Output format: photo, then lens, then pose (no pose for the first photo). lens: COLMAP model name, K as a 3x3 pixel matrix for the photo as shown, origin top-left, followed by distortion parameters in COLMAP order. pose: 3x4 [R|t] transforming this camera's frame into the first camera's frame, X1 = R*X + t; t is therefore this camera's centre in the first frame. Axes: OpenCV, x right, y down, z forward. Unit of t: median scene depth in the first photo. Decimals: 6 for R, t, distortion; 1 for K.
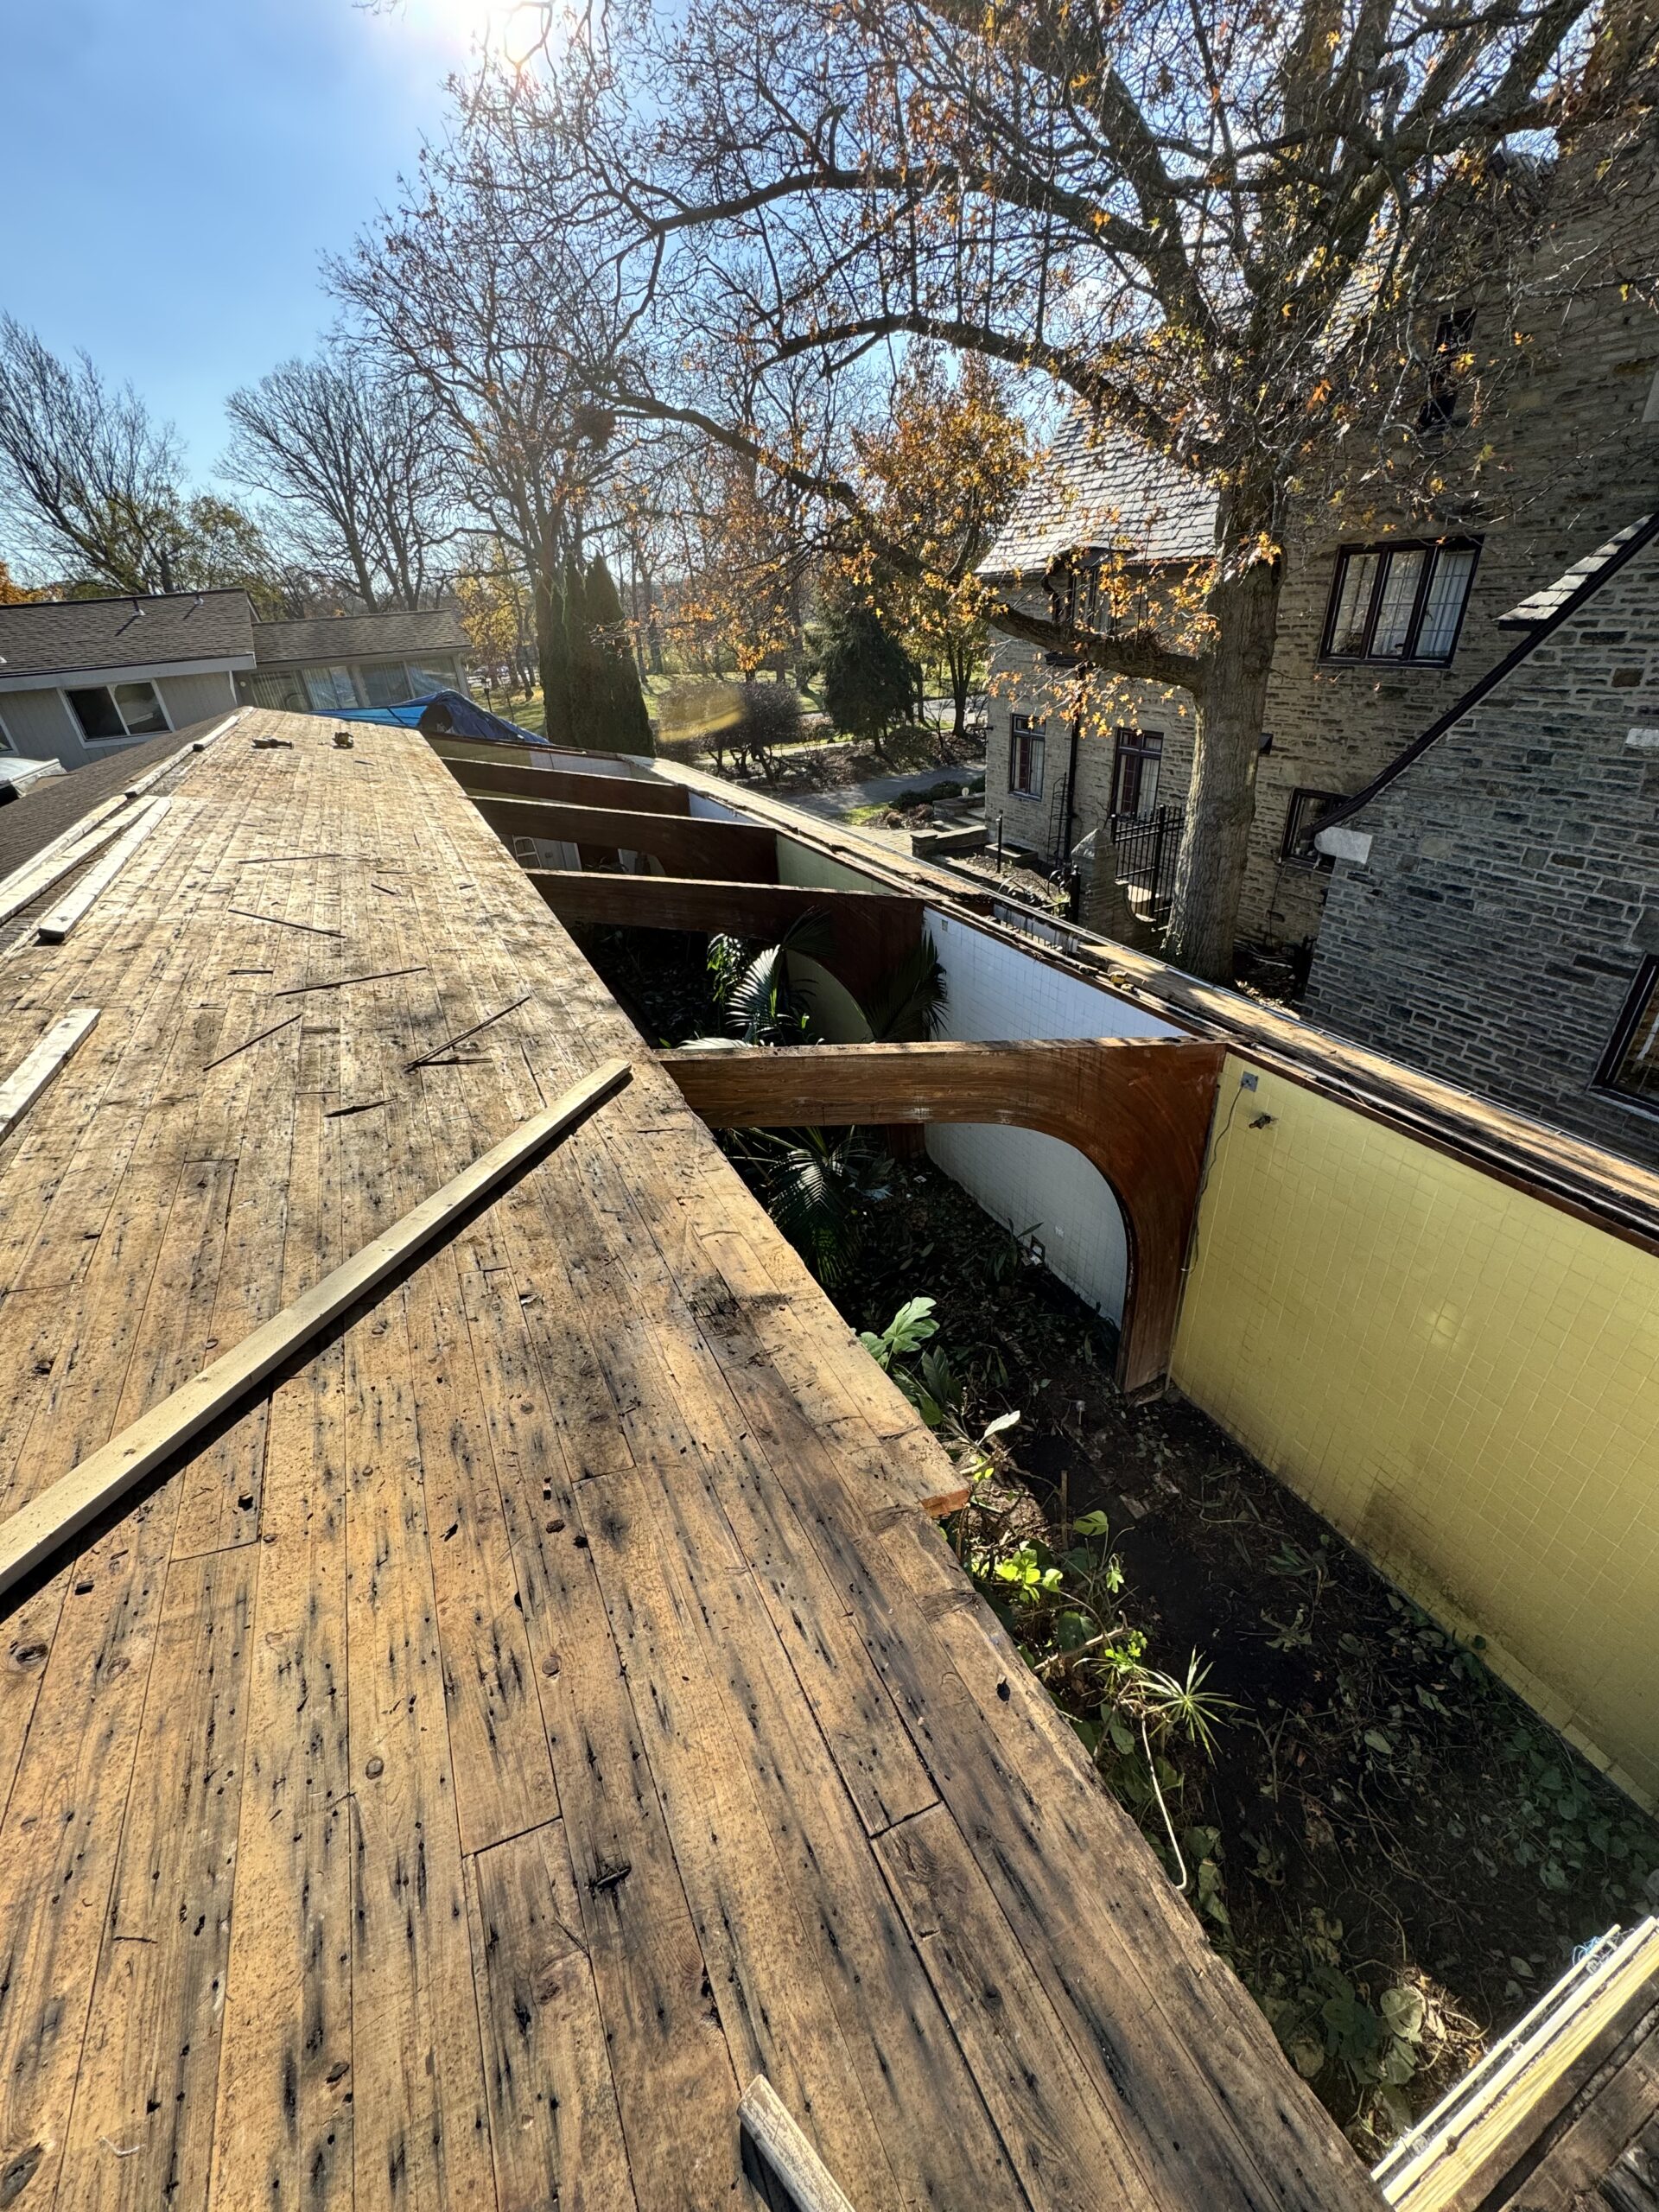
lens RADIAL K [[883.1, 0, 830.5], [0, 883.1, 1102.6], [0, 0, 1]] dist [-0.002132, 0.000463]
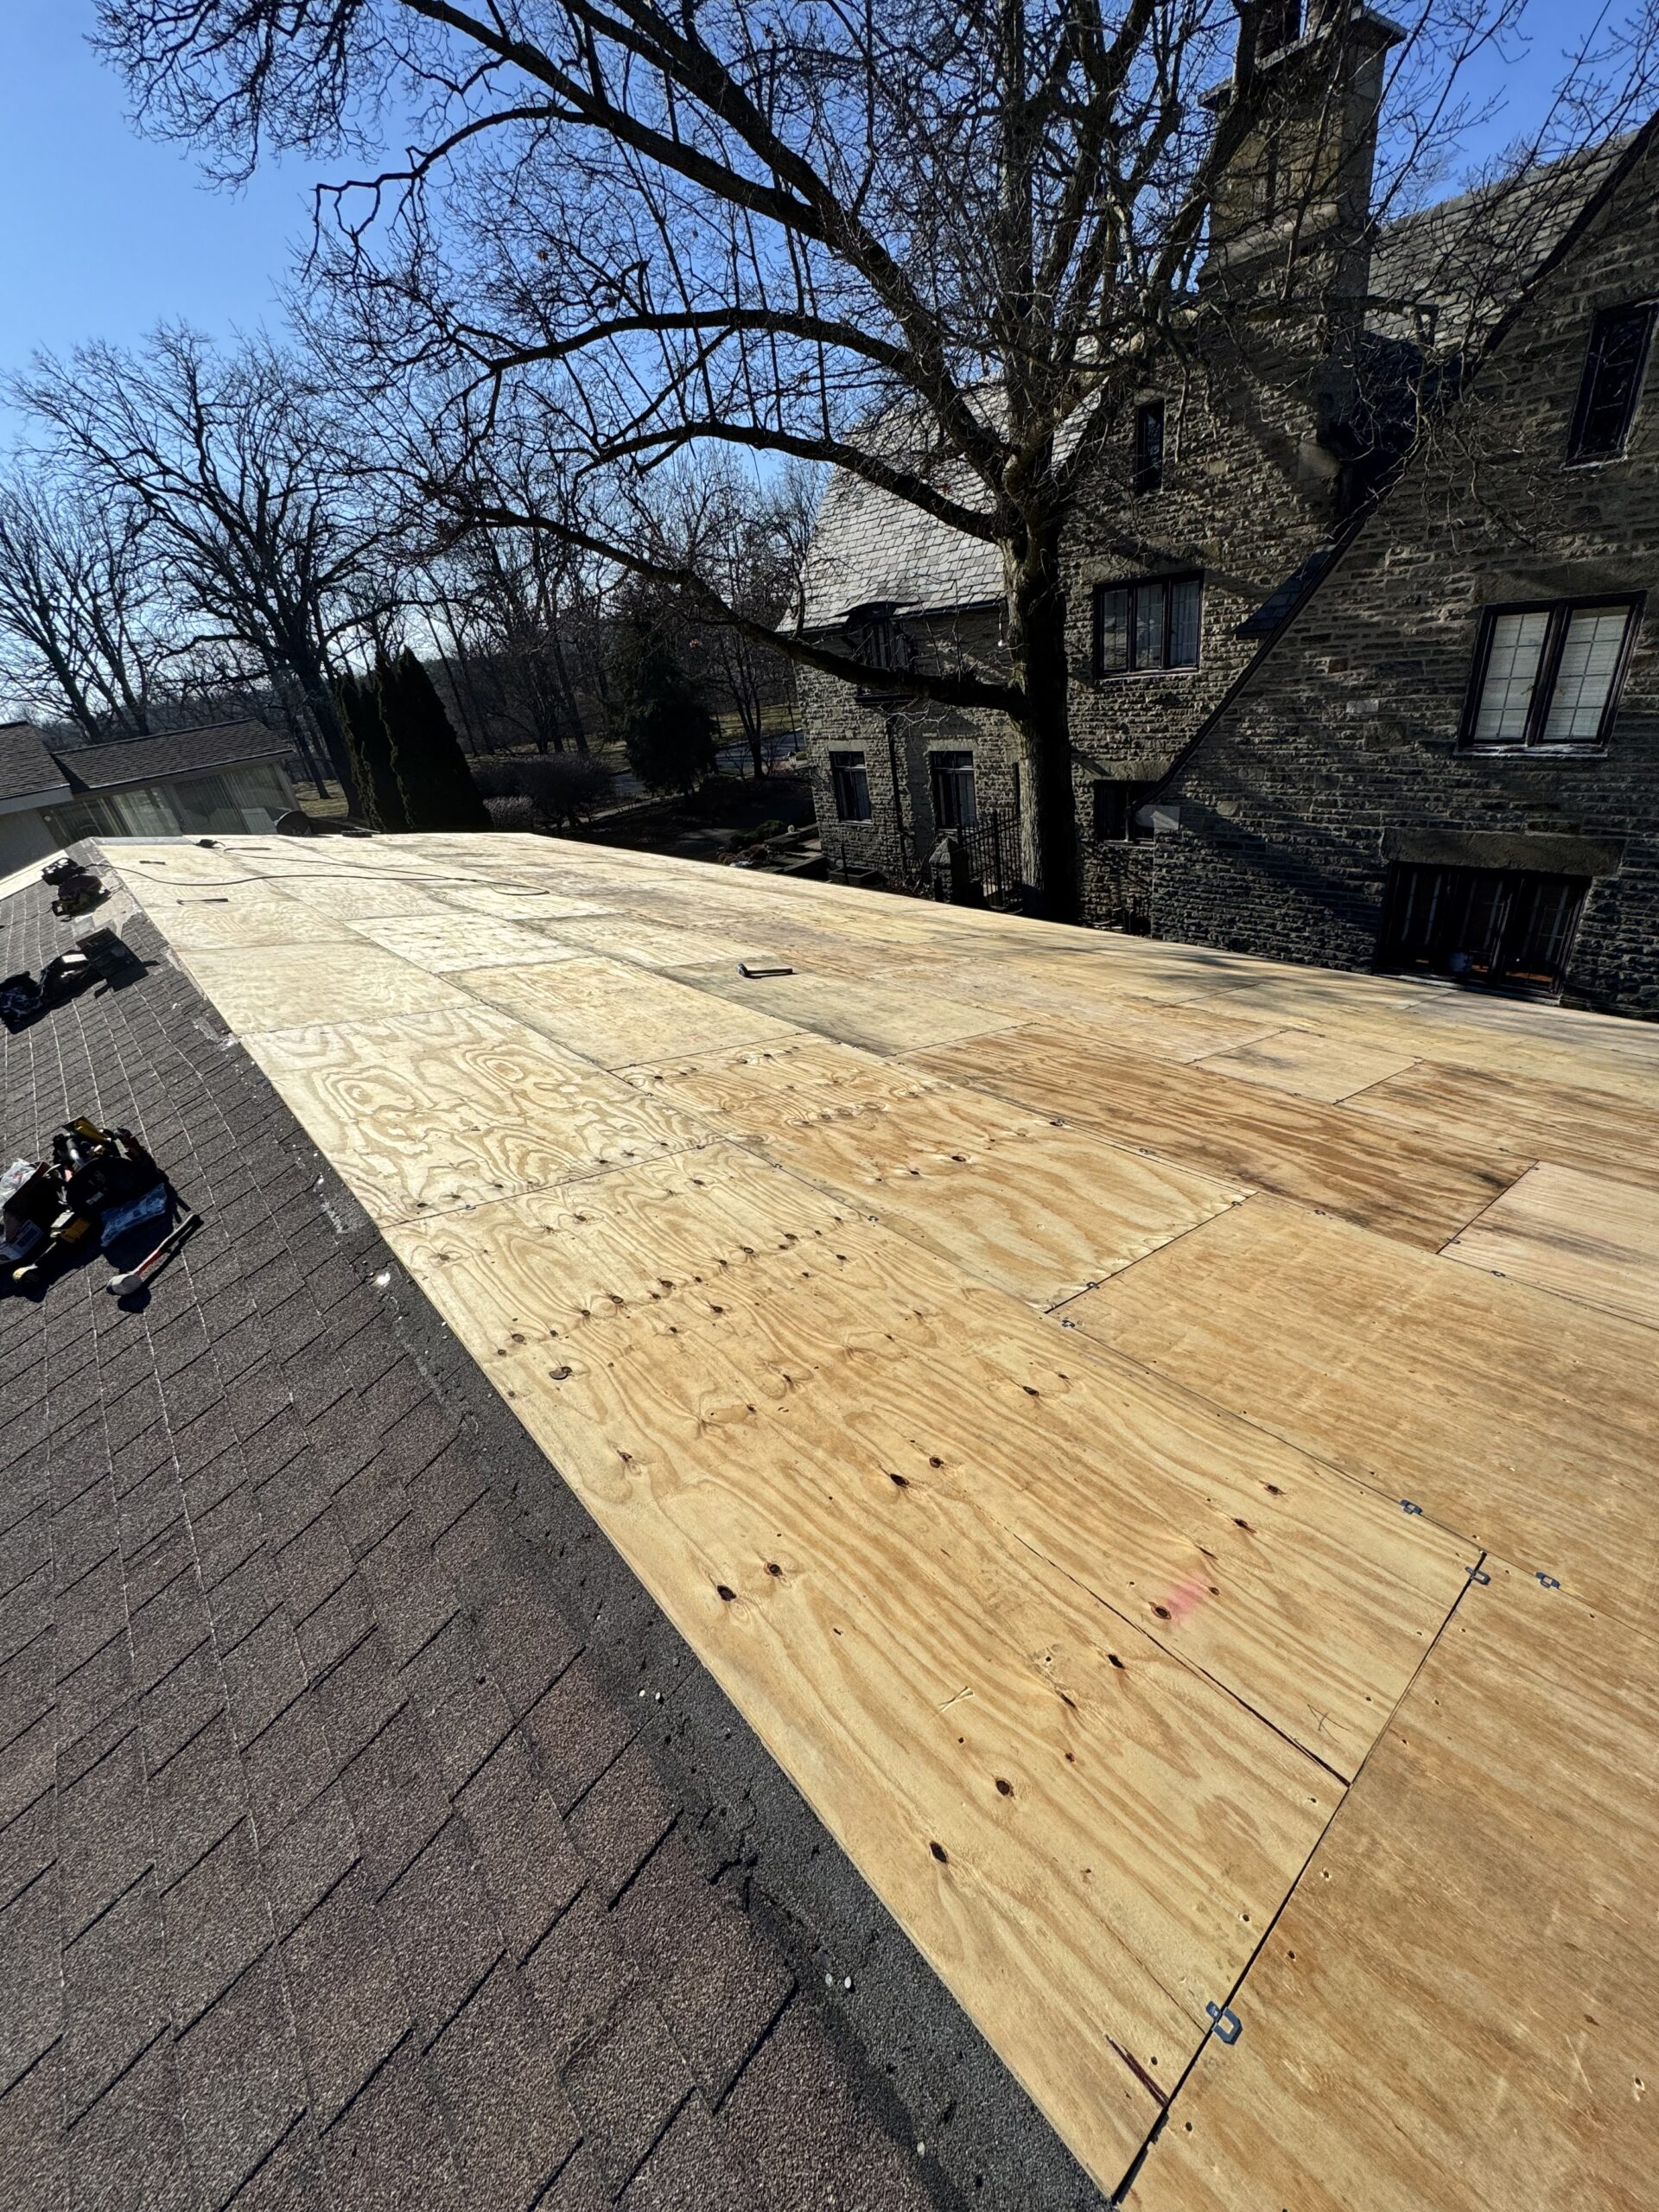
lens RADIAL K [[883.1, 0, 830.5], [0, 883.1, 1102.6], [0, 0, 1]] dist [-0.002132, 0.000463]
pose [[0.962998, -0.193041, 0.188067, -0.146615], [0.202085, 0.978909, -0.029981, 0.037892], [-0.178313, 0.066877, 0.981698, -0.094737]]
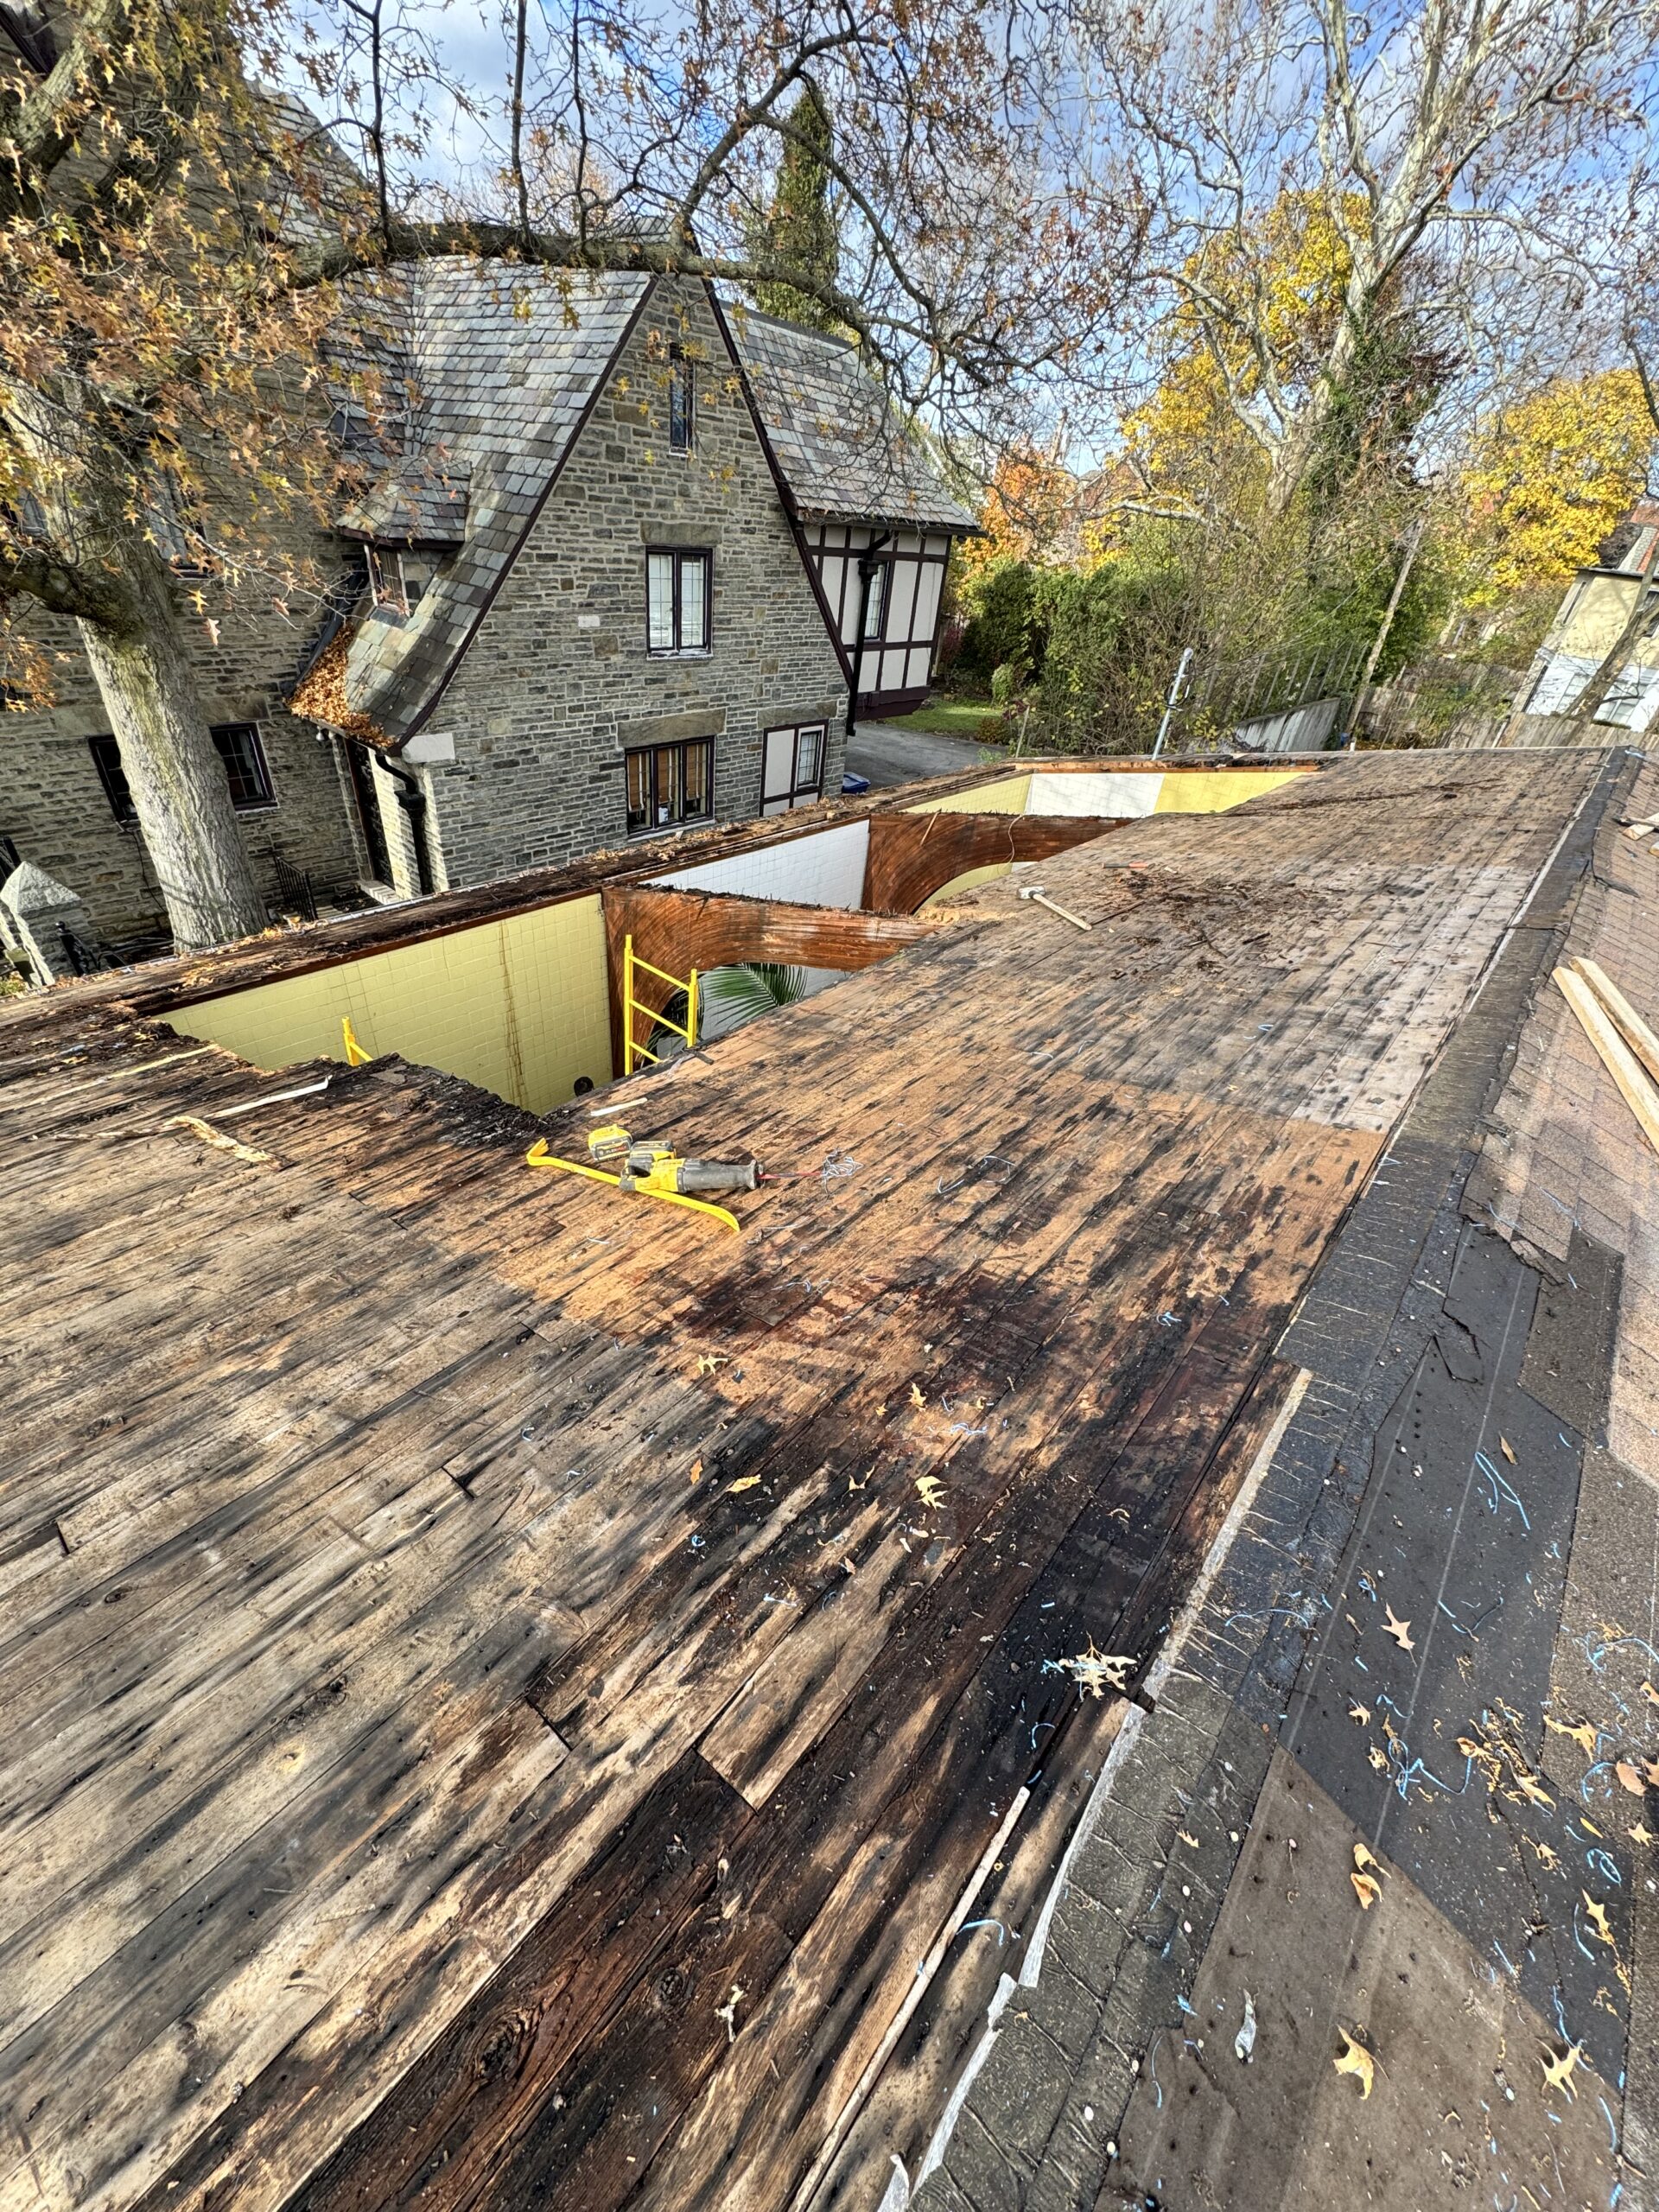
lens RADIAL K [[877.5, 0, 829.5], [0, 877.5, 1106.0], [0, 0, 1]] dist [-0.002309, 0.000365]
pose [[-0.397466, -0.511137, 0.762076, -0.586229], [0.396224, 0.653482, 0.644955, -0.434719], [-0.827664, 0.558301, -0.057212, 0.762588]]
